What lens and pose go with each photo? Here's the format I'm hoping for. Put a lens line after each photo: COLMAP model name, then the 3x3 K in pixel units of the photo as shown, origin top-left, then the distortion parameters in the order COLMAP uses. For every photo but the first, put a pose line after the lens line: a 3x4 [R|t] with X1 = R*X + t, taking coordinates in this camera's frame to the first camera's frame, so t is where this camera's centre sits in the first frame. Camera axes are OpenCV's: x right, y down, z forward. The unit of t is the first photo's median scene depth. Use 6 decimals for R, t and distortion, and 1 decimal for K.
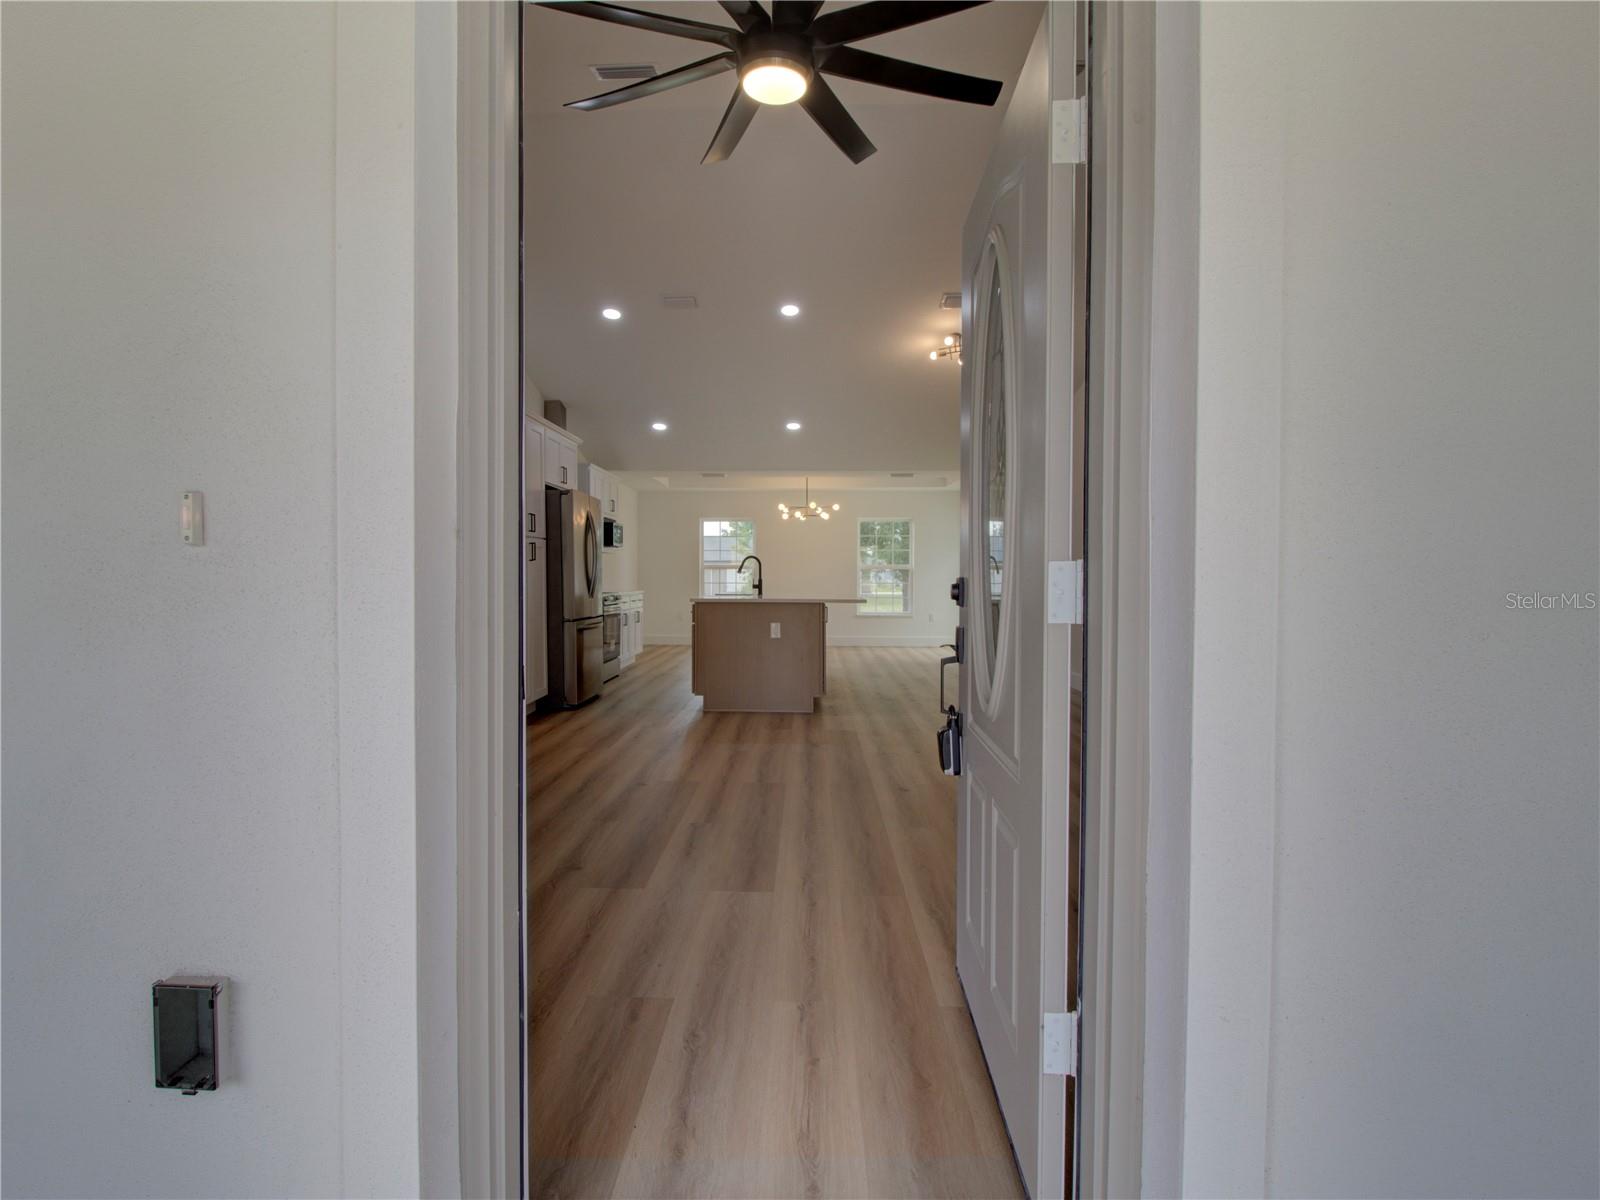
lens RADIAL K [[827.7, 0, 797.0], [0, 827.7, 585.0], [0, 0, 1]] dist [-0.001254, -0.000283]
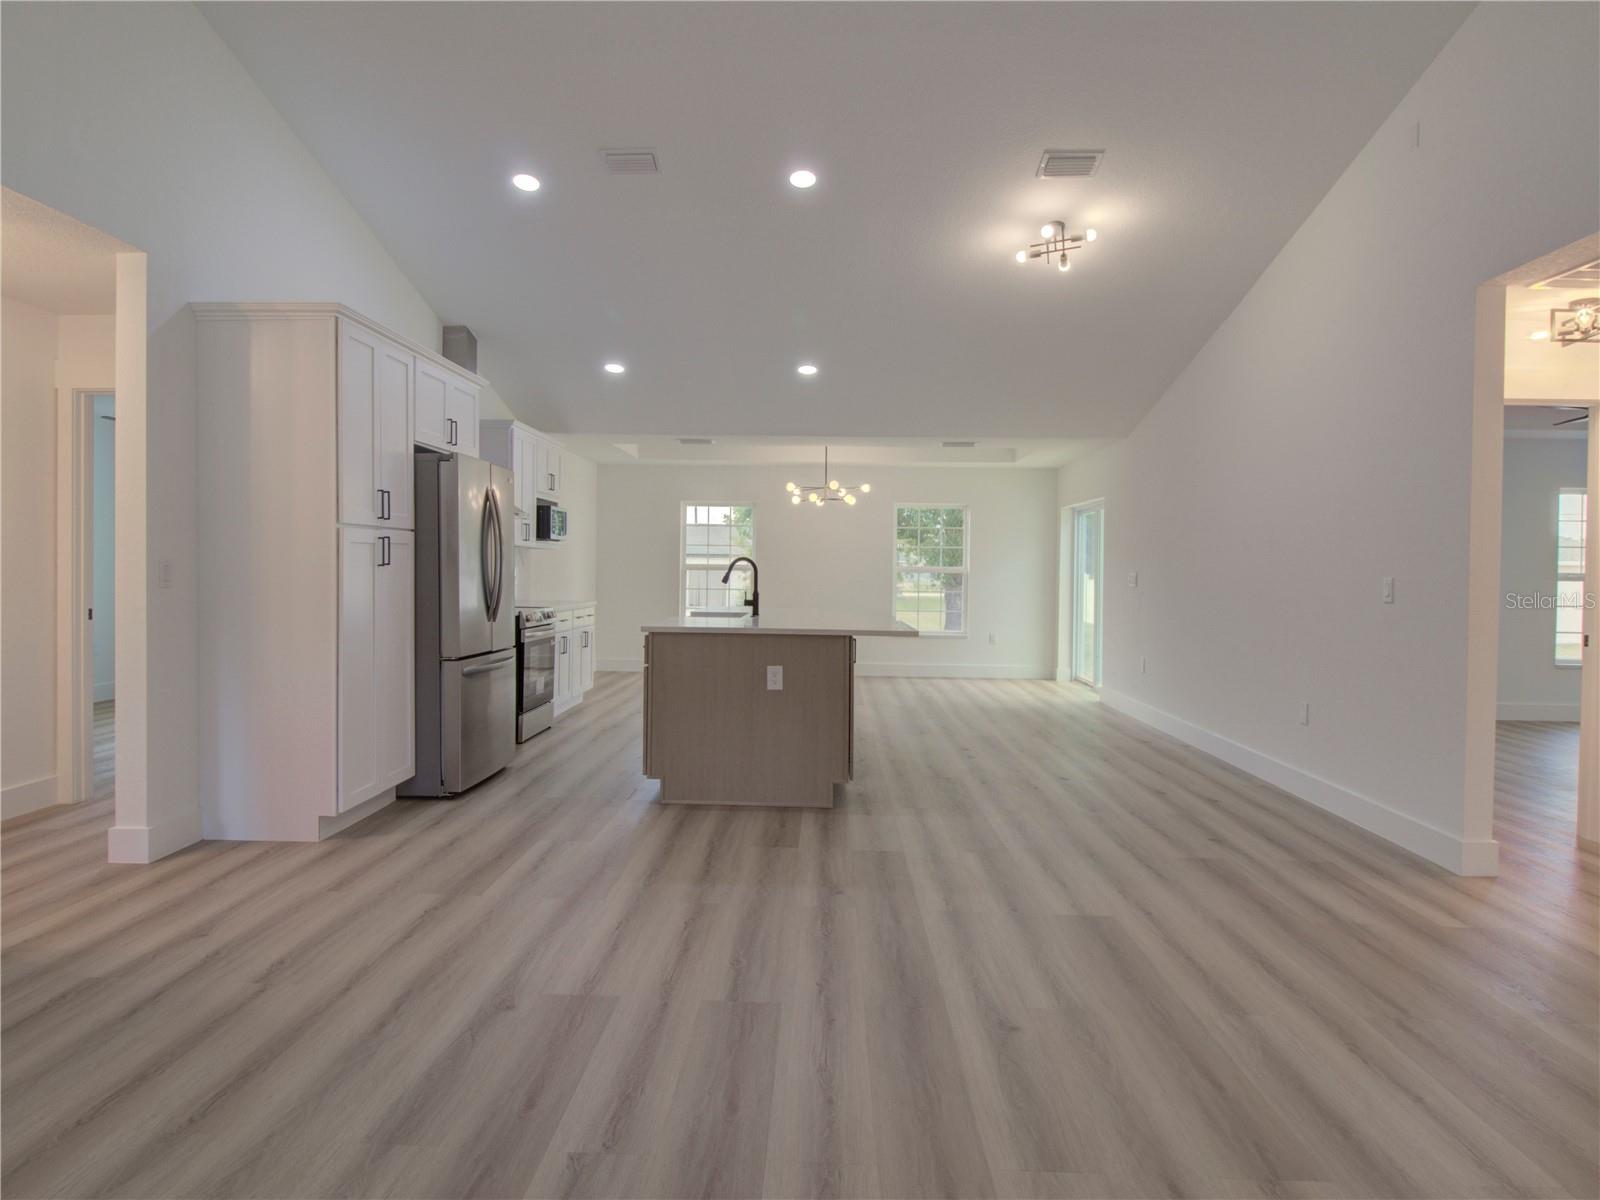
lens RADIAL K [[994.5, 0, 805.7], [0, 994.5, 593.2], [0, 0, 1]] dist [-0.002987, -0.001391]
pose [[0.999920, 0.010811, -0.006596, 0.001600], [-0.010746, 0.999895, 0.009702, -0.013574], [0.006700, -0.009631, 0.999931, 0.178177]]
